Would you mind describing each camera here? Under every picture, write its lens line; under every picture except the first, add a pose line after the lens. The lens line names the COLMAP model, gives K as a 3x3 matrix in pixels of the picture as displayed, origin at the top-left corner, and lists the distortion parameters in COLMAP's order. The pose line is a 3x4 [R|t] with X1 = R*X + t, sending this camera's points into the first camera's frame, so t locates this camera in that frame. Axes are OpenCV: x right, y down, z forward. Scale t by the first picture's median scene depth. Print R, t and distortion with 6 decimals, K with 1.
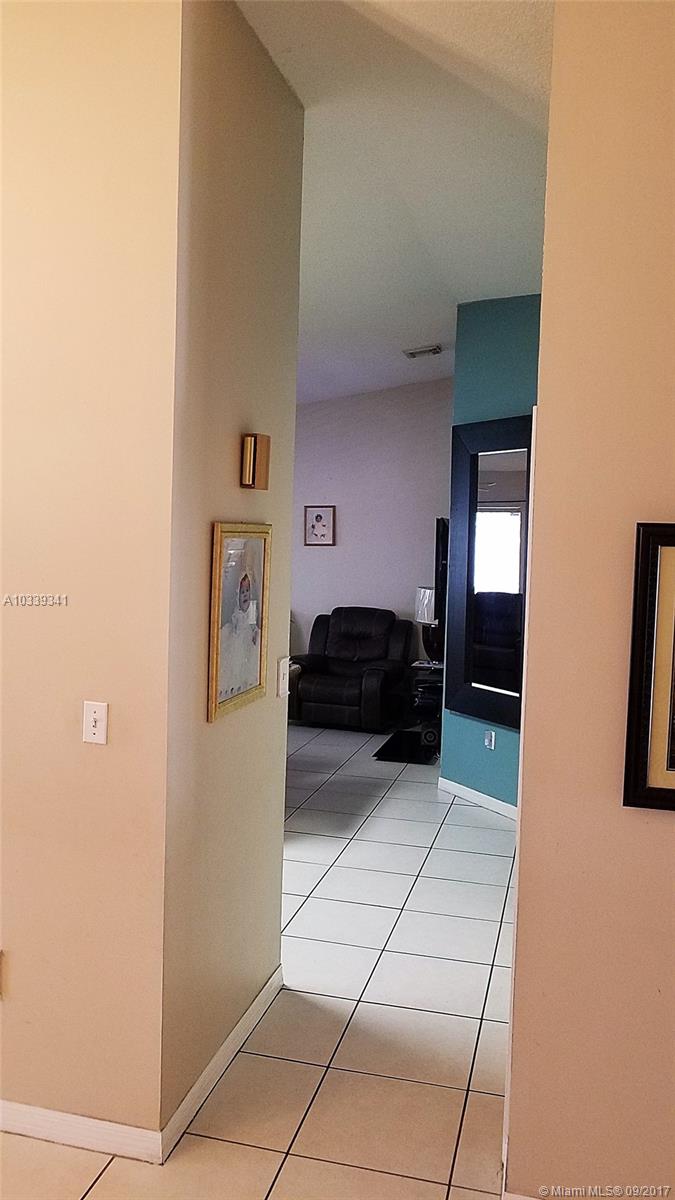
lens RADIAL K [[939.9, 0, 337.7], [0, 939.9, 598.9], [0, 0, 1]] dist [-0.009257, 0.017920]
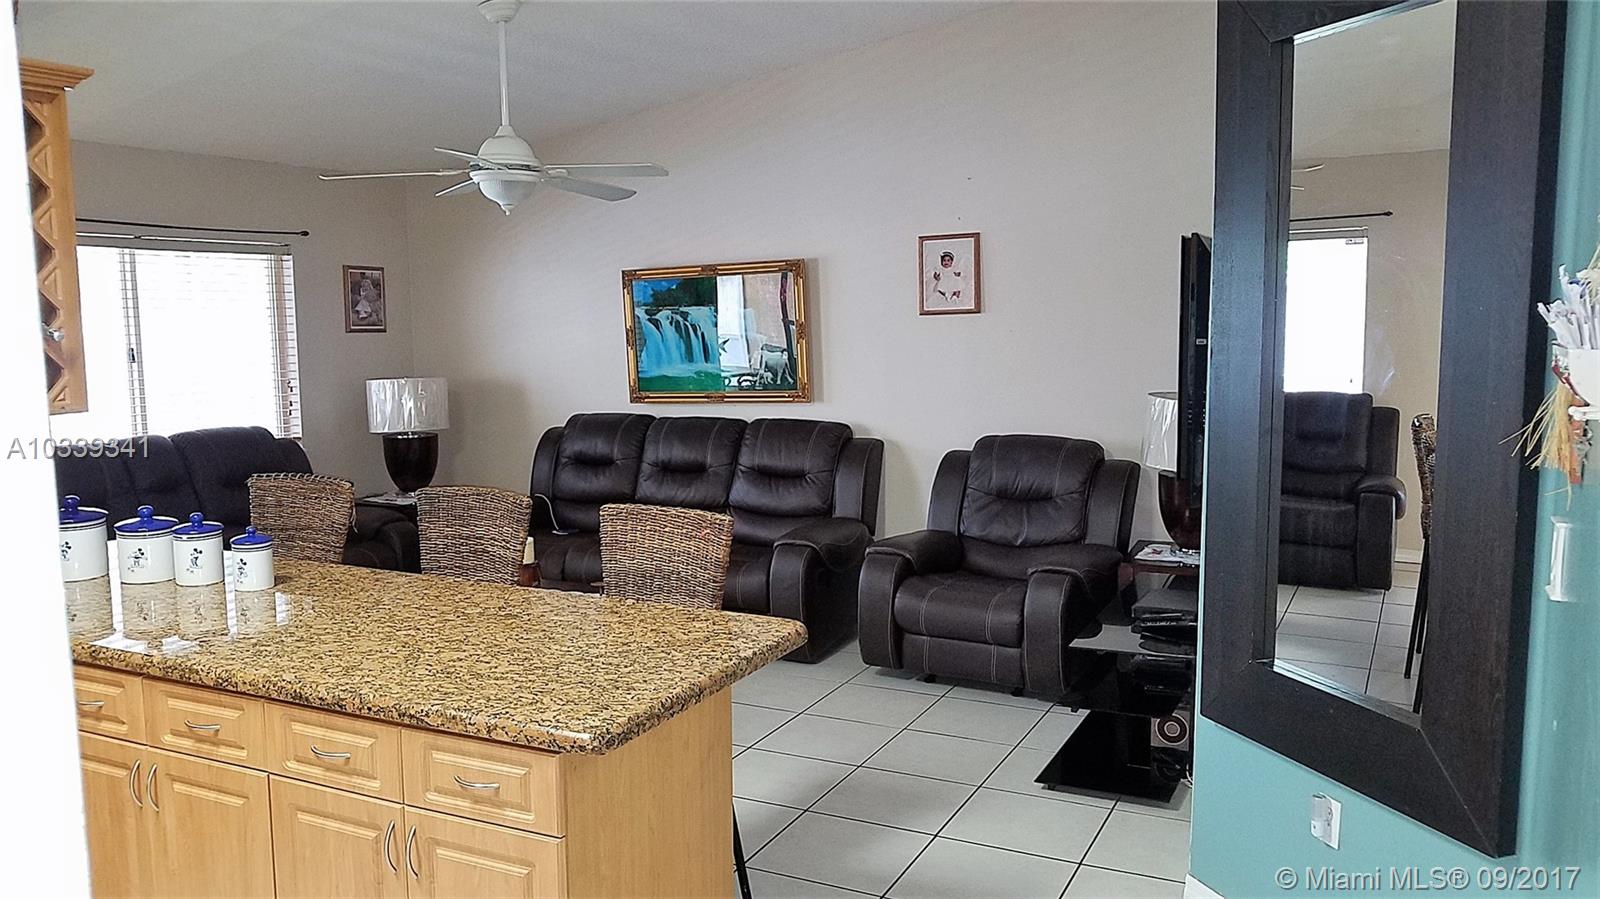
lens RADIAL K [[1253.2, 0, 811.0], [0, 1253.2, 451.4], [0, 0, 1]] dist [-0.009257, 0.017920]
pose [[0.979856, -0.006156, -0.199609, 0.043143], [0.014999, 0.998970, 0.042822, -0.013277], [0.199140, -0.044953, 0.978939, 0.332514]]
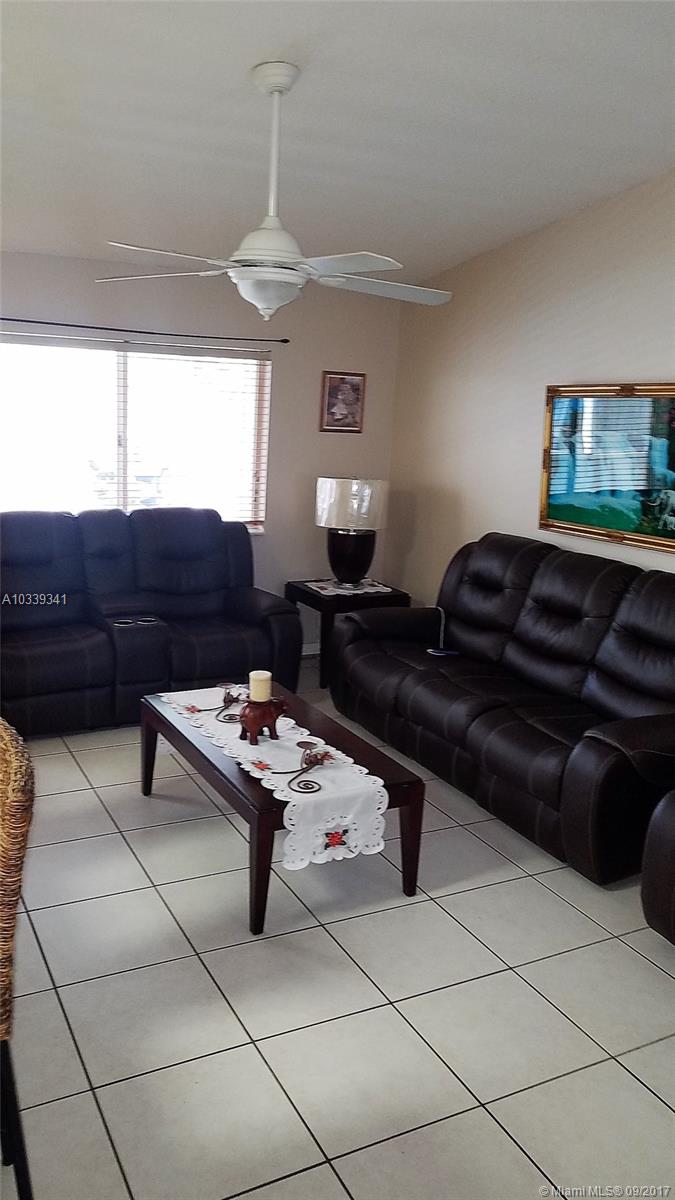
lens RADIAL K [[939.9, 0, 328.4], [0, 939.9, 590.5], [0, 0, 1]] dist [-0.009257, 0.017920]
pose [[0.654122, 0.164230, -0.738344, 0.111495], [-0.081580, 0.985768, 0.146990, -0.048419], [0.751976, -0.035915, 0.658211, 0.633676]]
